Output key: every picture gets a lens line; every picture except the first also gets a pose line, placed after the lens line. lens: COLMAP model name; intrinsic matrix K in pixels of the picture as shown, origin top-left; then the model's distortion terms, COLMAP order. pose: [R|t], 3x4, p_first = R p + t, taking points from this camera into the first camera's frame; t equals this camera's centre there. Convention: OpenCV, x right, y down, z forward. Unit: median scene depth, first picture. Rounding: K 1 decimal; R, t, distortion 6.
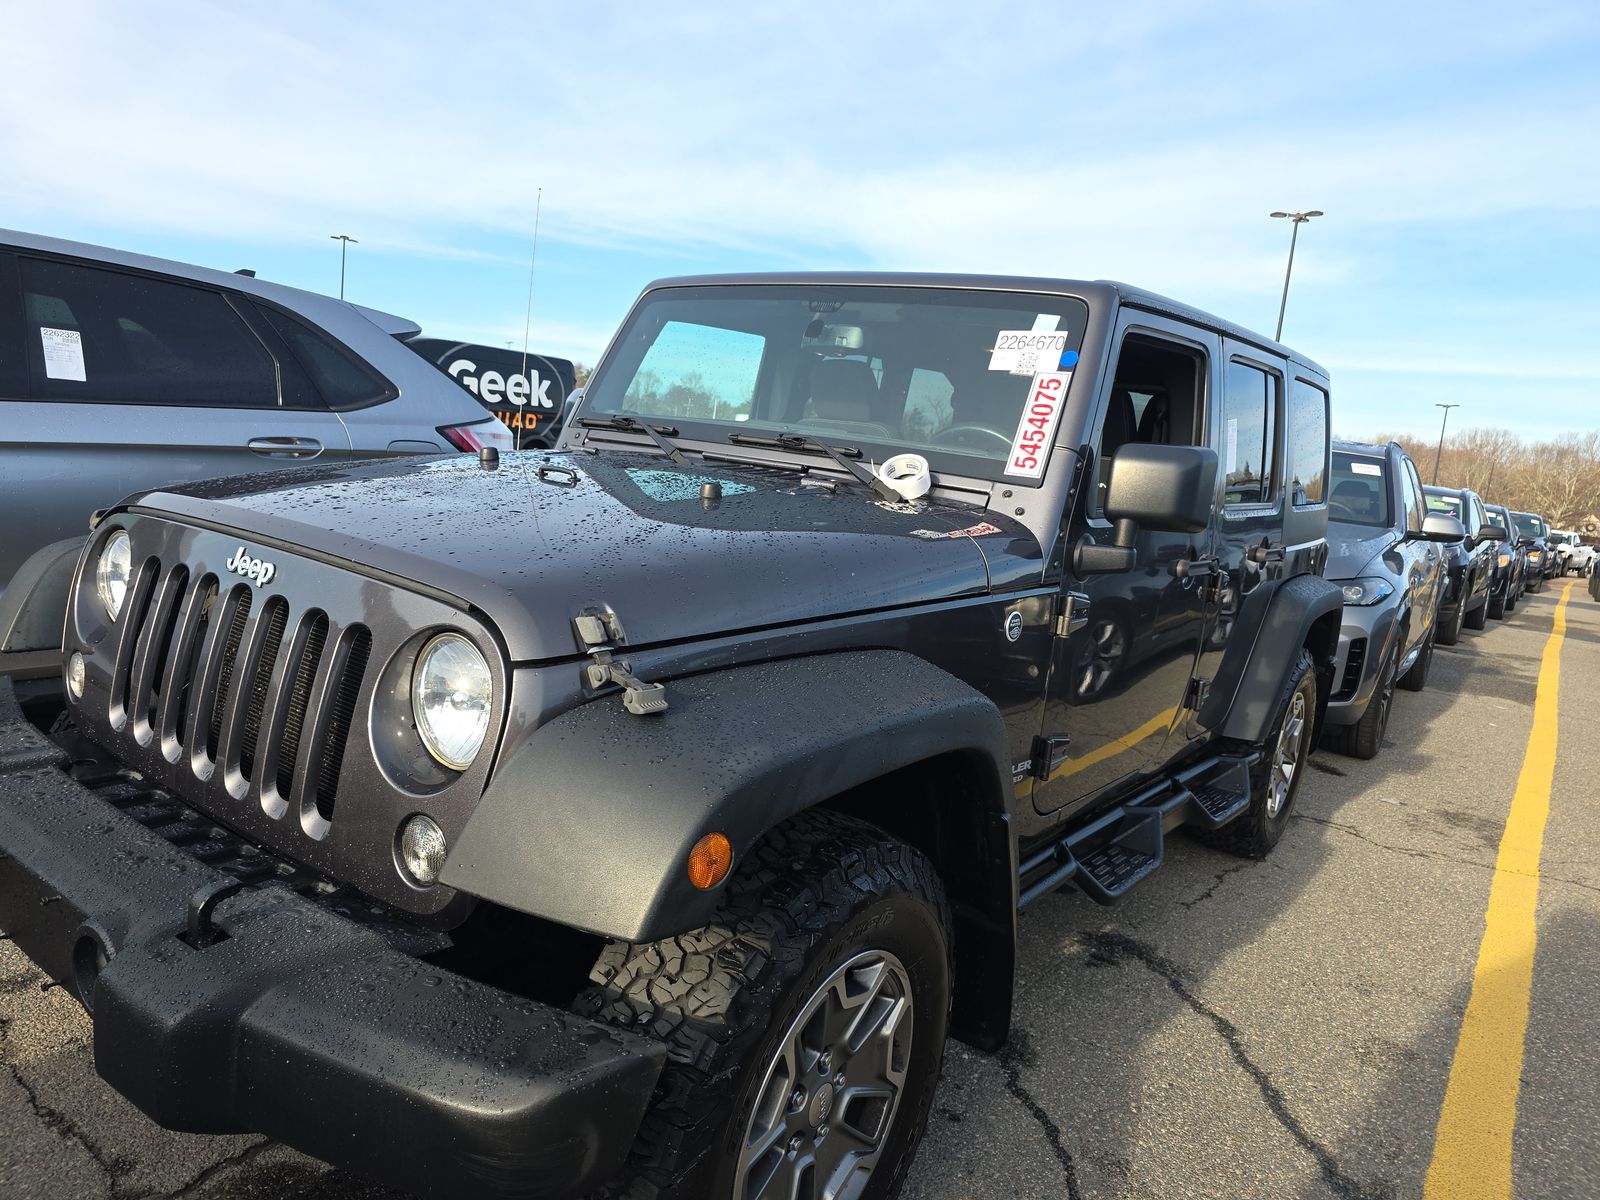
lens RADIAL K [[1082.5, 0, 799.1], [0, 1082.5, 588.4], [0, 0, 1]] dist [0.045317, -0.043980]
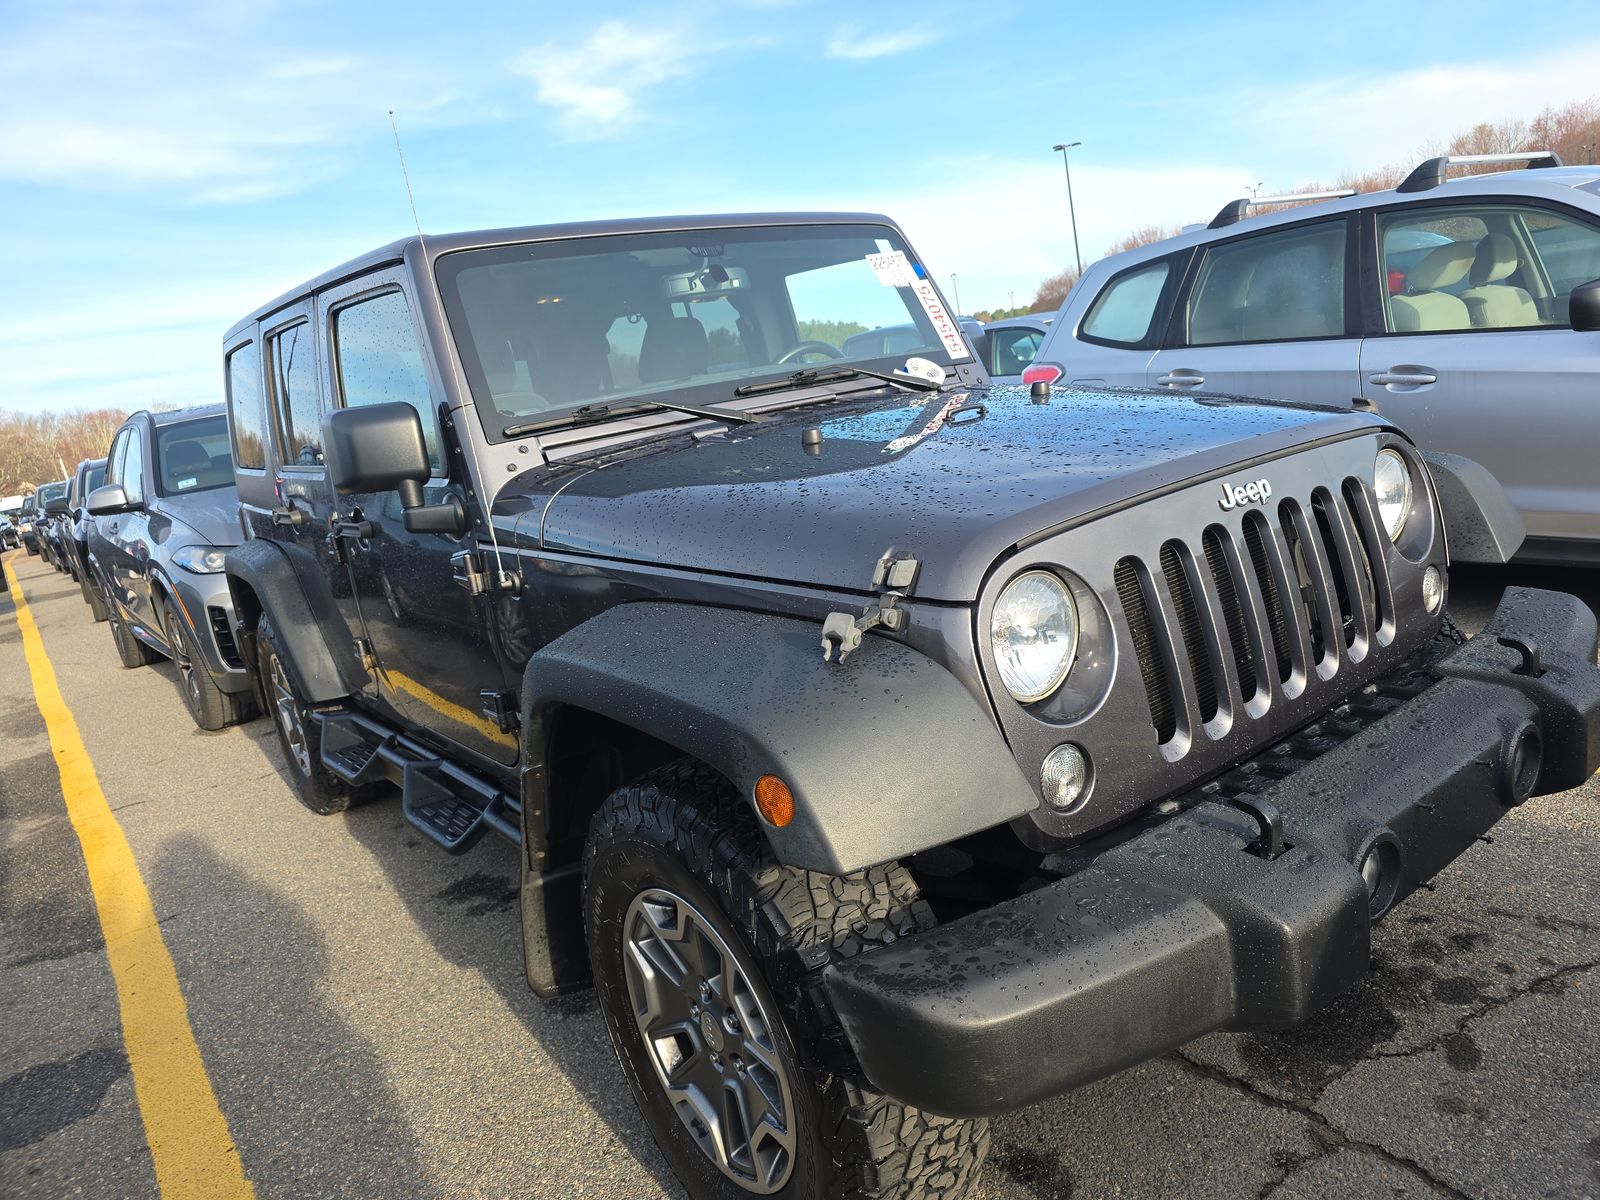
lens RADIAL K [[1100.6, 0, 800.0], [0, 1100.6, 600.0], [0, 0, 1]] dist [0.045417, -0.049749]
pose [[0.252484, -0.343137, 0.904715, -1.130625], [0.312444, 0.913833, 0.259400, -0.234905], [-0.915768, 0.217178, 0.337939, 0.753184]]
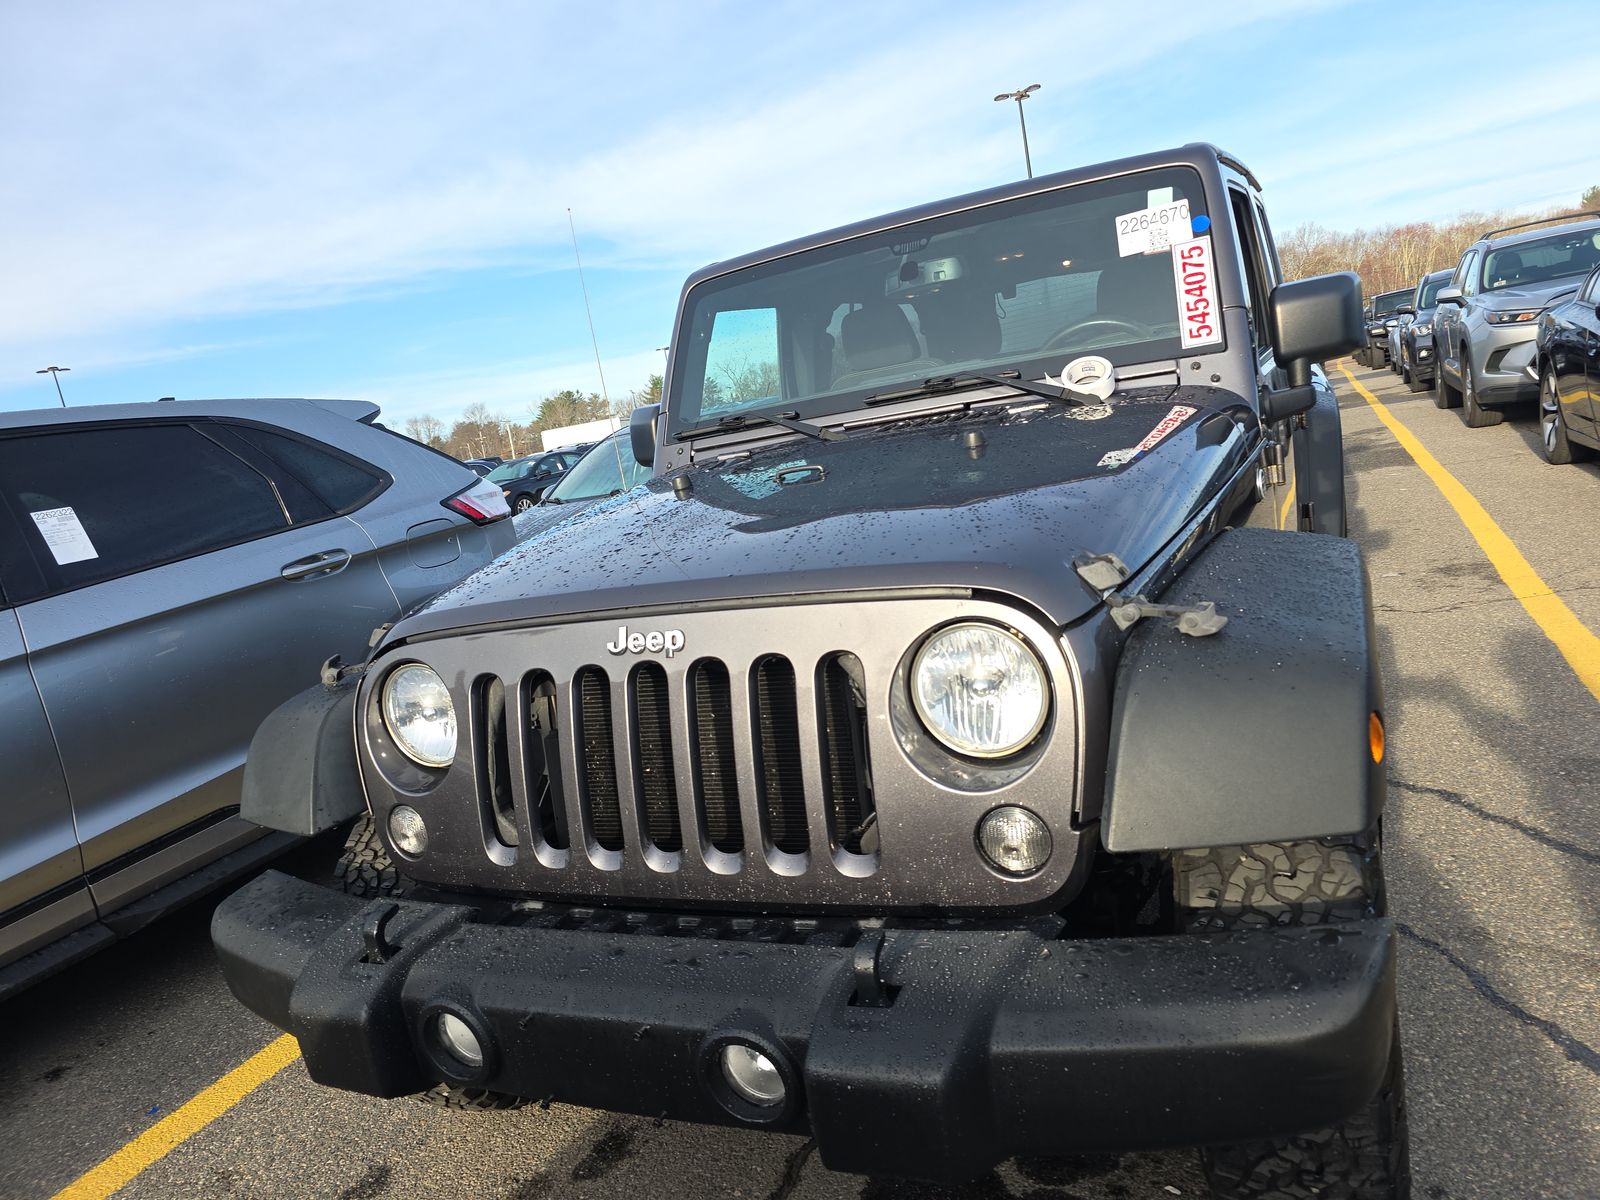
lens RADIAL K [[1076.4, 0, 815.3], [0, 1076.4, 604.6], [0, 0, 1]] dist [0.045697, -0.039119]
pose [[0.938259, -0.310744, 0.152016, -0.354183], [0.304217, 0.950378, 0.065064, -0.046875], [-0.164691, -0.014801, 0.986234, 0.046333]]
